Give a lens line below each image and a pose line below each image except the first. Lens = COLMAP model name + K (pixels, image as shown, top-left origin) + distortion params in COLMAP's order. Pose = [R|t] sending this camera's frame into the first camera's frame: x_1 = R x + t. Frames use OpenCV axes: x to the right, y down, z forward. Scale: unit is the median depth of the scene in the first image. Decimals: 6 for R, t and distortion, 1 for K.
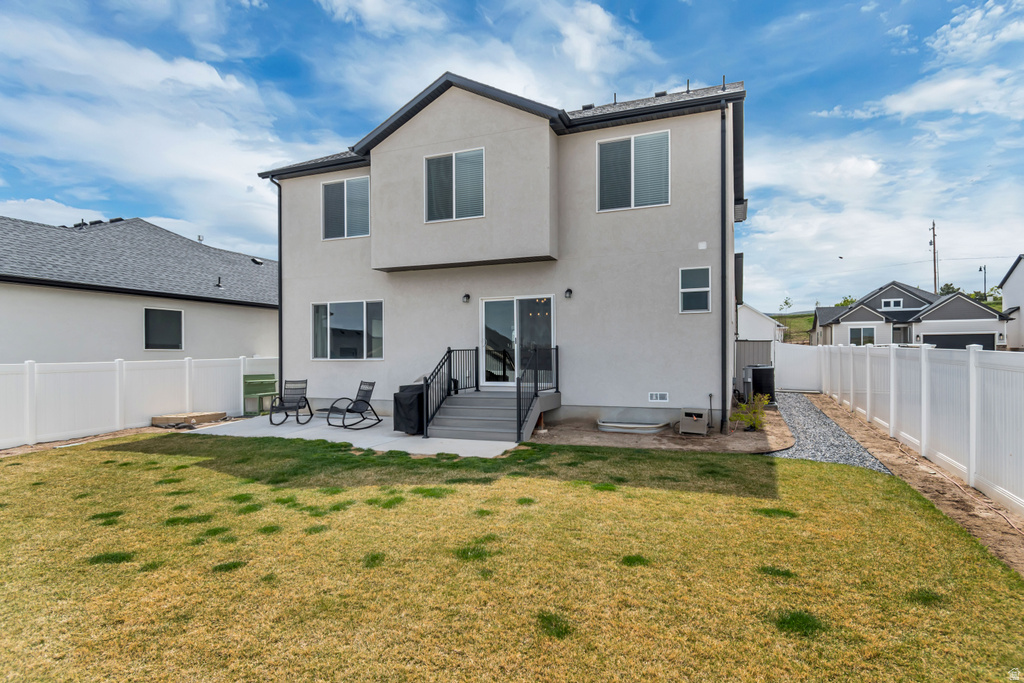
lens RADIAL K [[516.9, 0, 512.3], [0, 516.9, 358.4], [0, 0, 1]] dist [-0.003382, -0.000819]
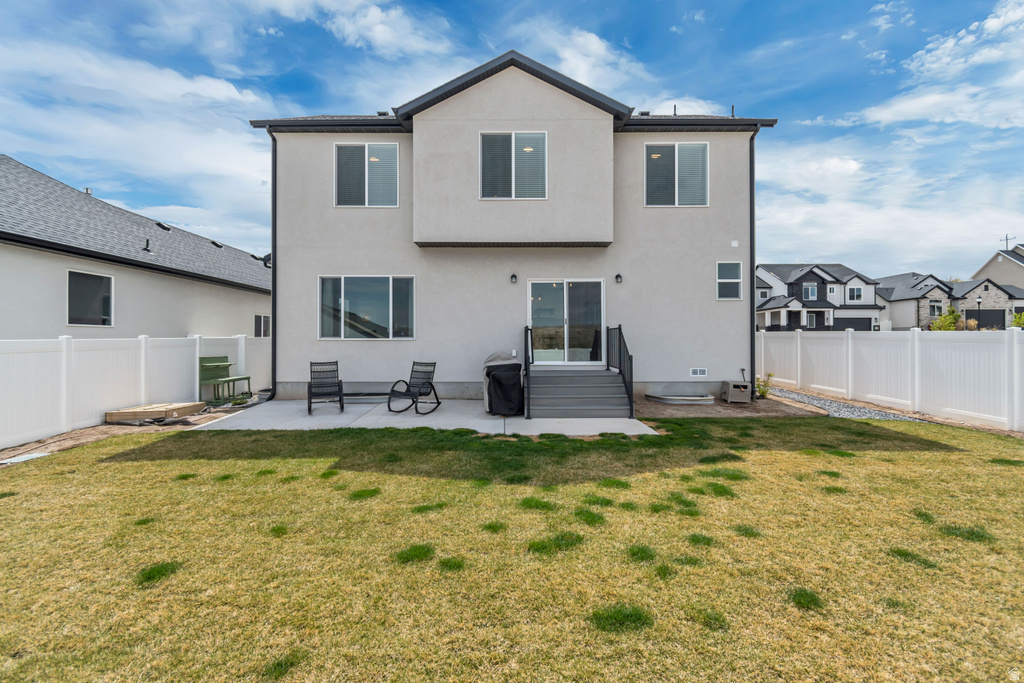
lens RADIAL K [[451.7, 0, 513.8], [0, 451.7, 337.9], [0, 0, 1]] dist [0.002408, -0.000994]
pose [[0.937724, 0.007263, 0.347306, -0.413999], [-0.003306, 0.999923, -0.011983, 0.010699], [-0.347366, 0.010088, 0.937675, 0.182736]]
